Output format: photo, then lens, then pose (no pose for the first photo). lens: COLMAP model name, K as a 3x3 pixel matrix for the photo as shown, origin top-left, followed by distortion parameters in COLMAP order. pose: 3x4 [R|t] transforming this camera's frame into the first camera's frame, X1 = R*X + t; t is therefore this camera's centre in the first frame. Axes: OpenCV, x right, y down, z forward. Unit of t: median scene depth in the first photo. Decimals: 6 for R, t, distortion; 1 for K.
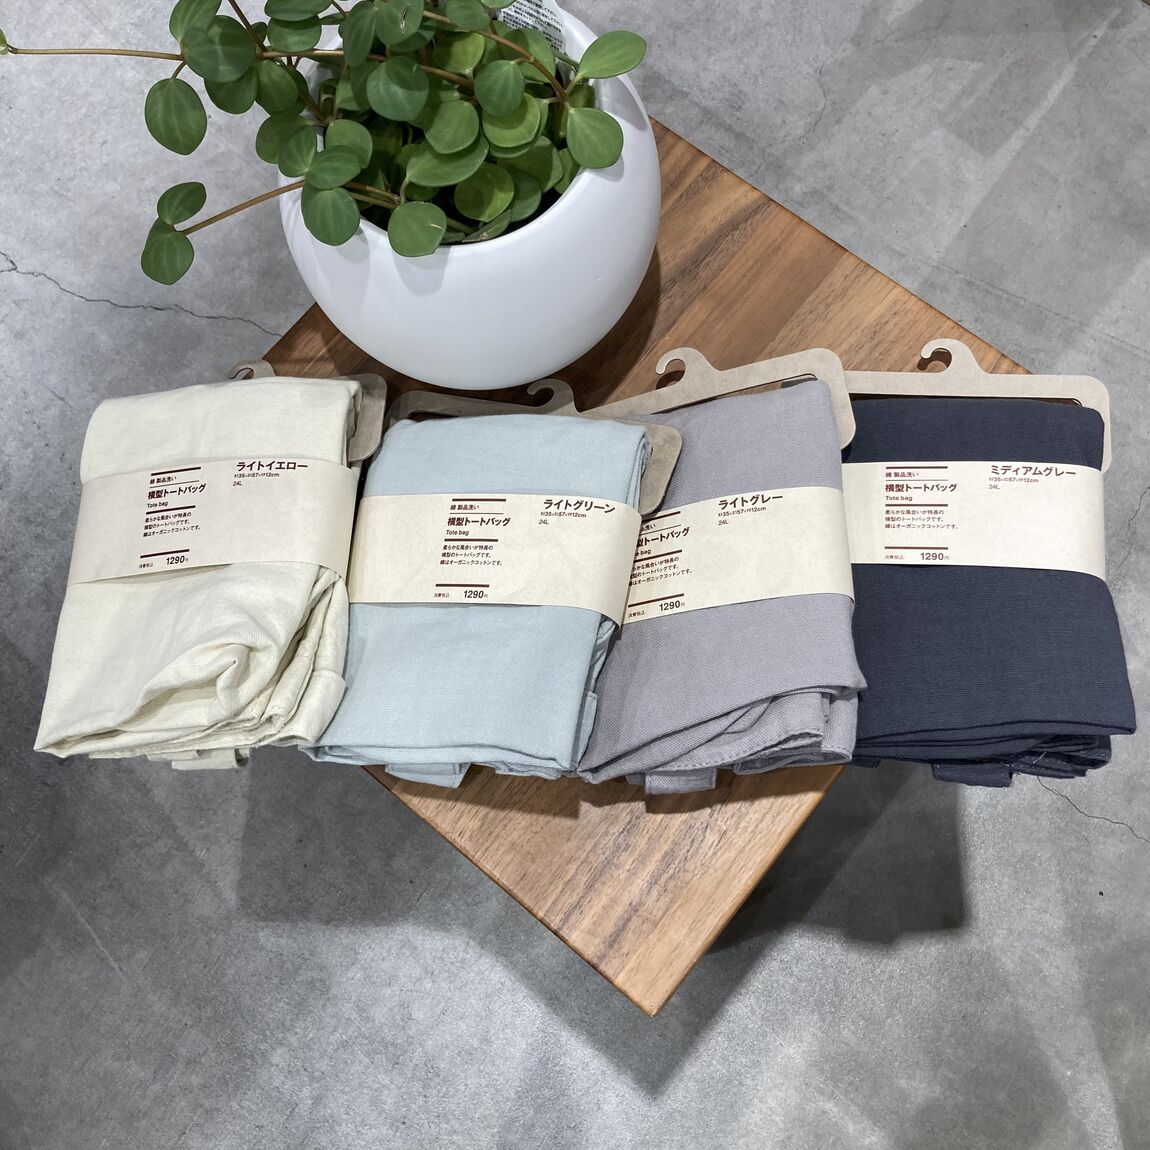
lens RADIAL K [[1749.7, 0, 575.0], [0, 1749.7, 575.0], [0, 0, 1]] dist [-0.031662, 0.057315]
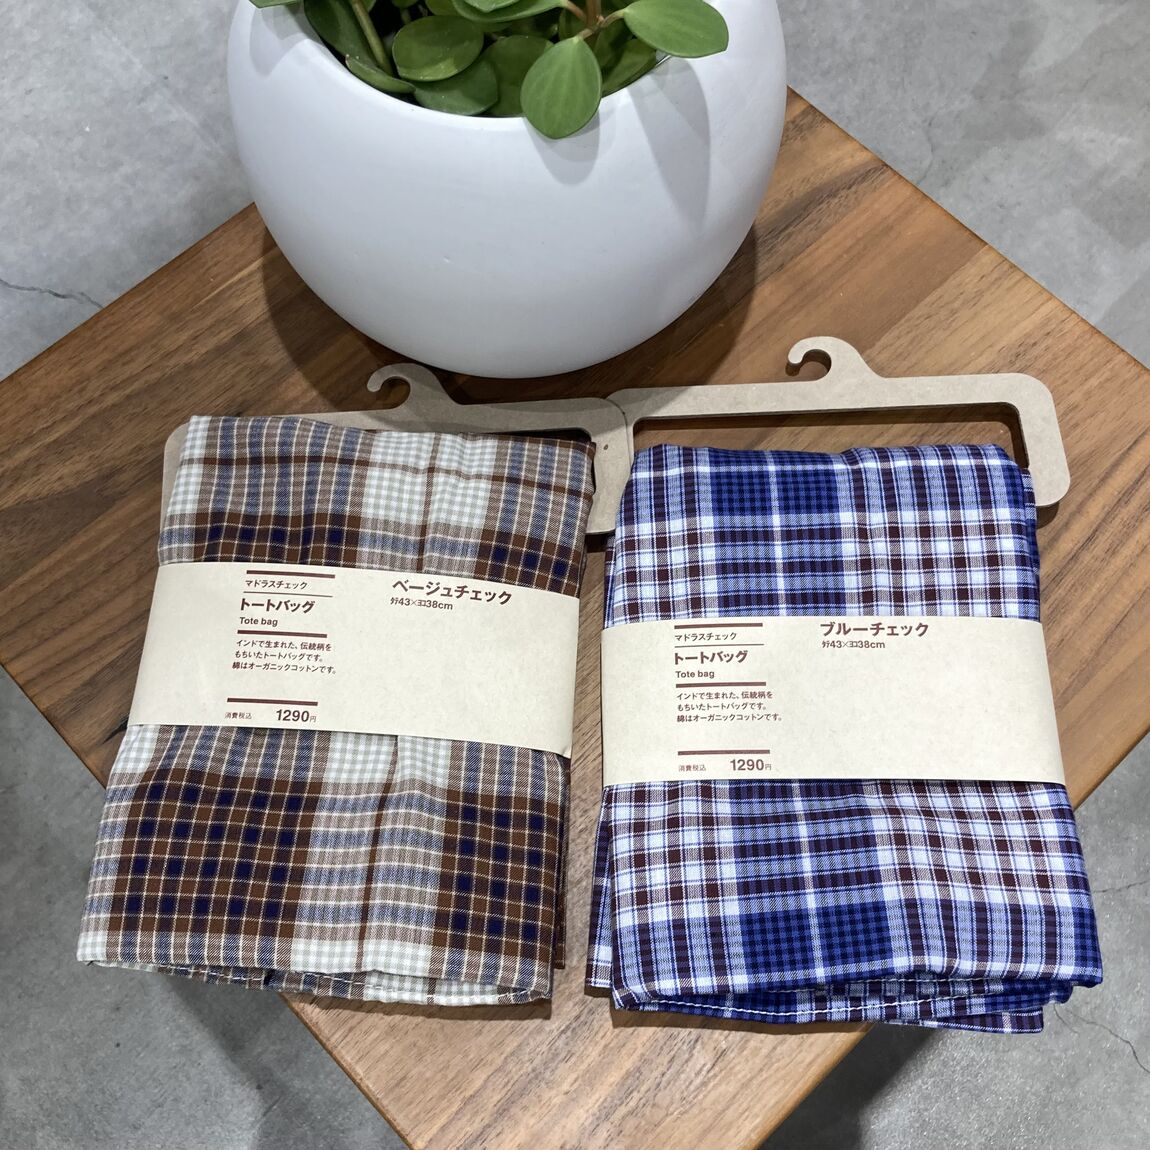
lens RADIAL K [[1749.7, 0, 575.0], [0, 1749.7, 575.0], [0, 0, 1]] dist [-0.031662, 0.057315]
pose [[0.991023, 0.133673, 0.002367, 0.006597], [-0.131877, 0.980307, -0.146995, 0.072568], [-0.021969, 0.145363, 0.989134, 0.323588]]
